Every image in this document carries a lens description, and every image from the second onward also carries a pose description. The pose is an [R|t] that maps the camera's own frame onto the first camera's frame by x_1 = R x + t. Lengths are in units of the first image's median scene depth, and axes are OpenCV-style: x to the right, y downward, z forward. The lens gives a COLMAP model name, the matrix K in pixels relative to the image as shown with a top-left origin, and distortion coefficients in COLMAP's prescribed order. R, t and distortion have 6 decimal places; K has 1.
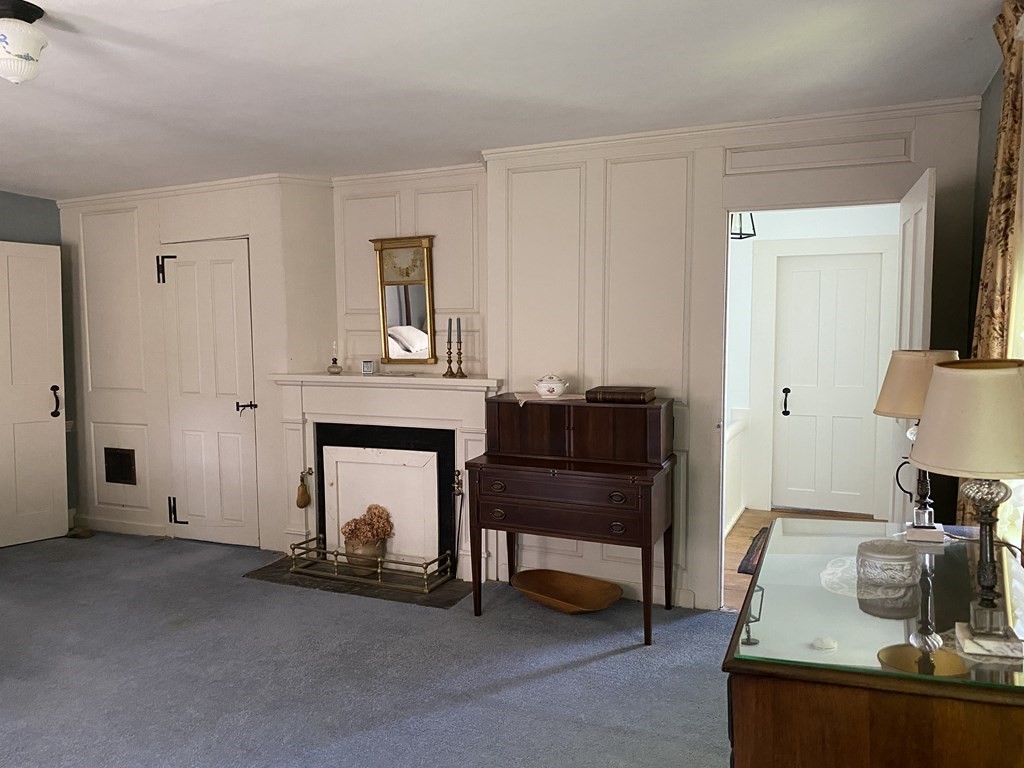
lens RADIAL K [[764.6, 0, 501.8], [0, 764.6, 392.1], [0, 0, 1]] dist [0.023238, -0.025832]
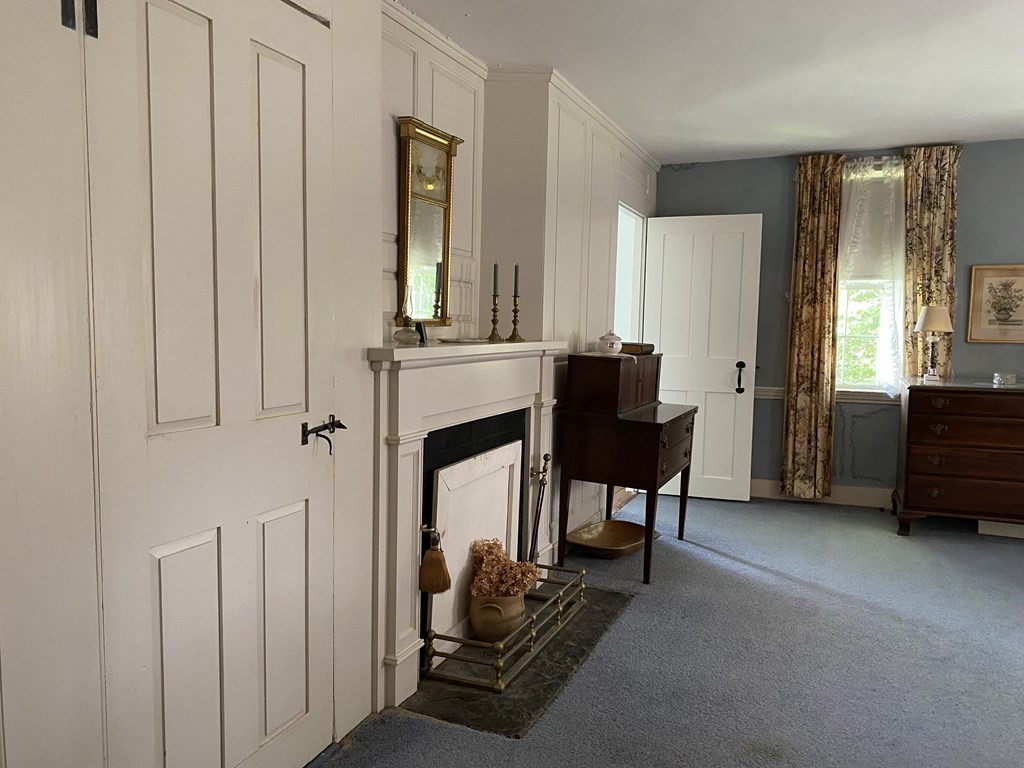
lens RADIAL K [[764.6, 0, 501.8], [0, 764.6, 392.1], [0, 0, 1]] dist [0.023238, -0.025832]
pose [[0.008793, -0.086999, 0.996170, -0.803218], [0.062614, 0.994301, 0.086283, -0.034224], [-0.997999, 0.061616, 0.014190, 0.956248]]
